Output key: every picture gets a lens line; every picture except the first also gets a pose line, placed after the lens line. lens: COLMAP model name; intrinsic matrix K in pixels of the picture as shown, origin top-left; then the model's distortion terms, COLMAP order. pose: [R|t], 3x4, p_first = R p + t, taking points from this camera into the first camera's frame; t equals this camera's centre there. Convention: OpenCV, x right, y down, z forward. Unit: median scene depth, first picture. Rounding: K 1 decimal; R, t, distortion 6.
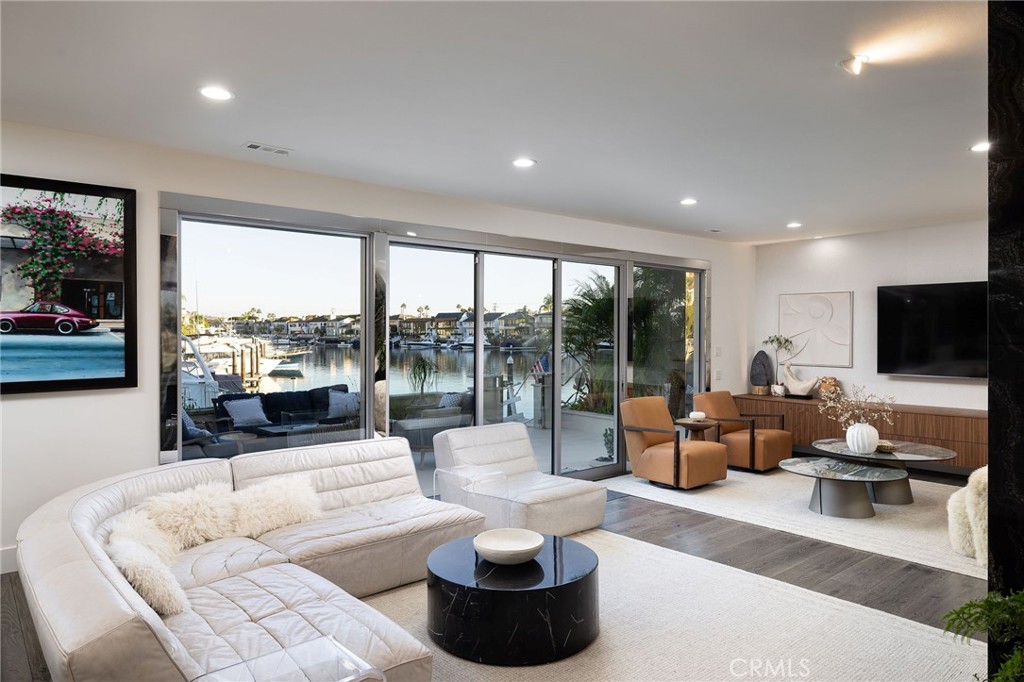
lens RADIAL K [[662.5, 0, 511.7], [0, 662.5, 329.7], [0, 0, 1]] dist [-0.003041, -0.000962]
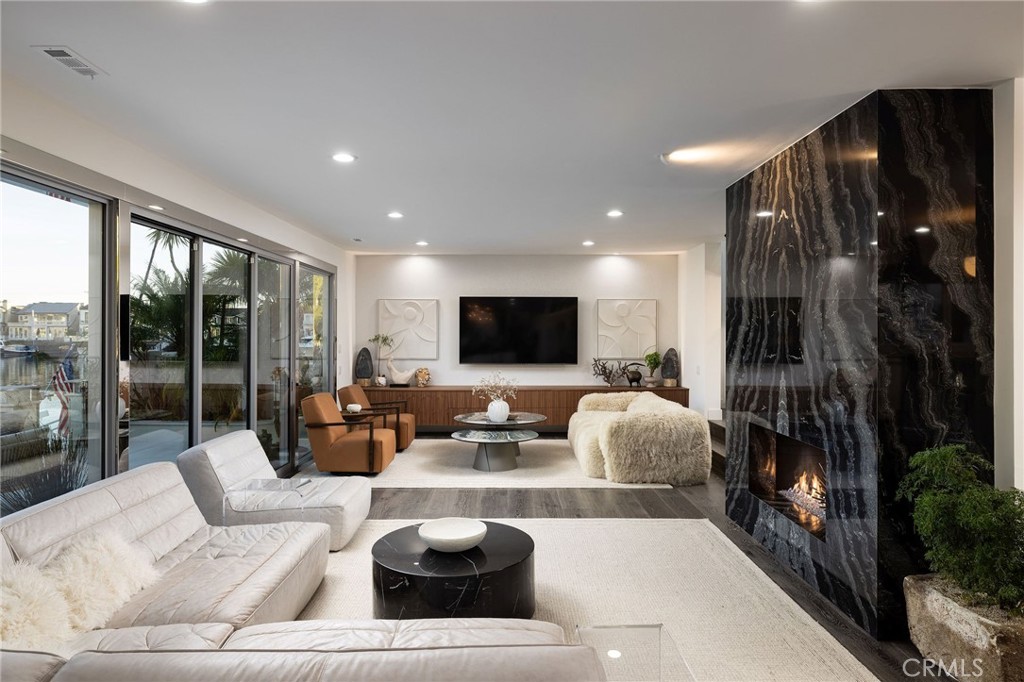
lens RADIAL K [[615.3, 0, 511.1], [0, 615.3, 327.0], [0, 0, 1]] dist [-0.001862, -0.000258]
pose [[0.653594, 0.008850, 0.756794, -0.544225], [-0.006267, 0.999961, -0.006281, 0.002710], [-0.756820, -0.000637, 0.653623, 0.233961]]
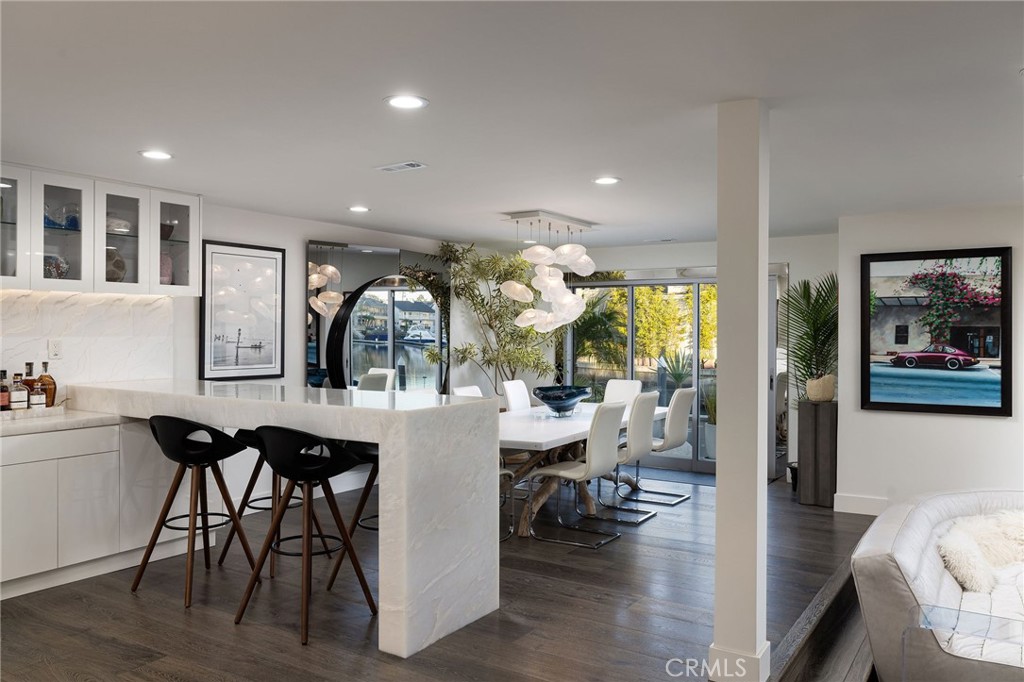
lens RADIAL K [[774.6, 0, 512.0], [0, 774.6, 341.0], [0, 0, 1]] dist [-0.003795, 0.002065]
pose [[0.285684, 0.013266, -0.958232, 0.496116], [-0.001706, 0.999910, 0.013334, -0.064390], [0.958322, -0.002174, 0.285681, -0.233543]]
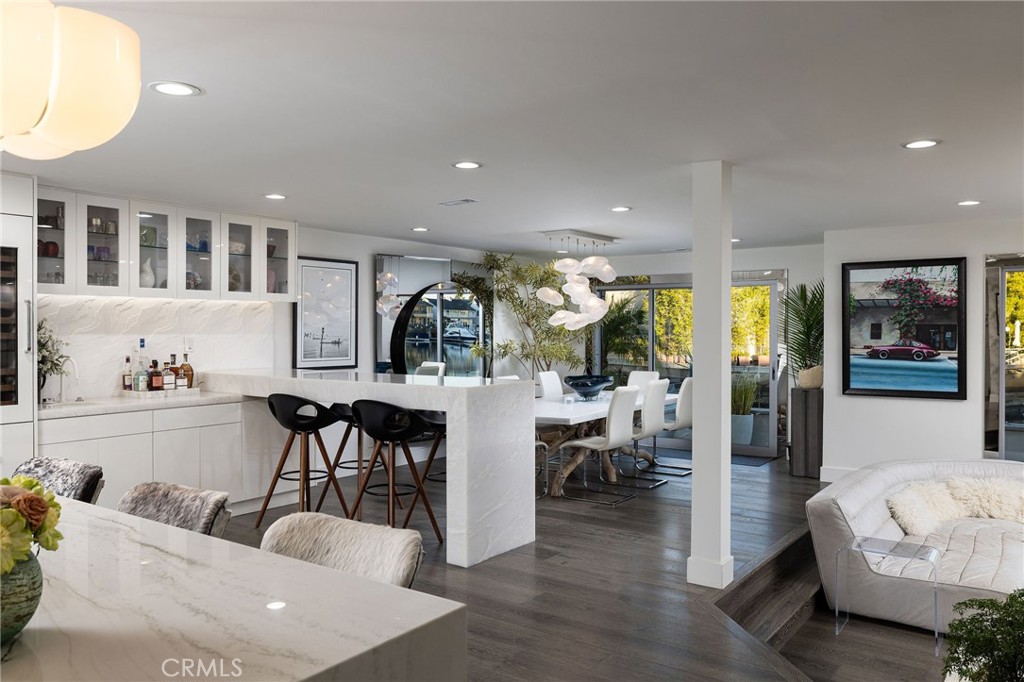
lens RADIAL K [[774.6, 0, 512.0], [0, 774.6, 341.0], [0, 0, 1]] dist [-0.003795, 0.002065]
pose [[0.238404, 0.015653, -0.971040, 0.795723], [0.000751, 0.999867, 0.016302, -0.065026], [0.971166, -0.004616, 0.238361, -0.313180]]
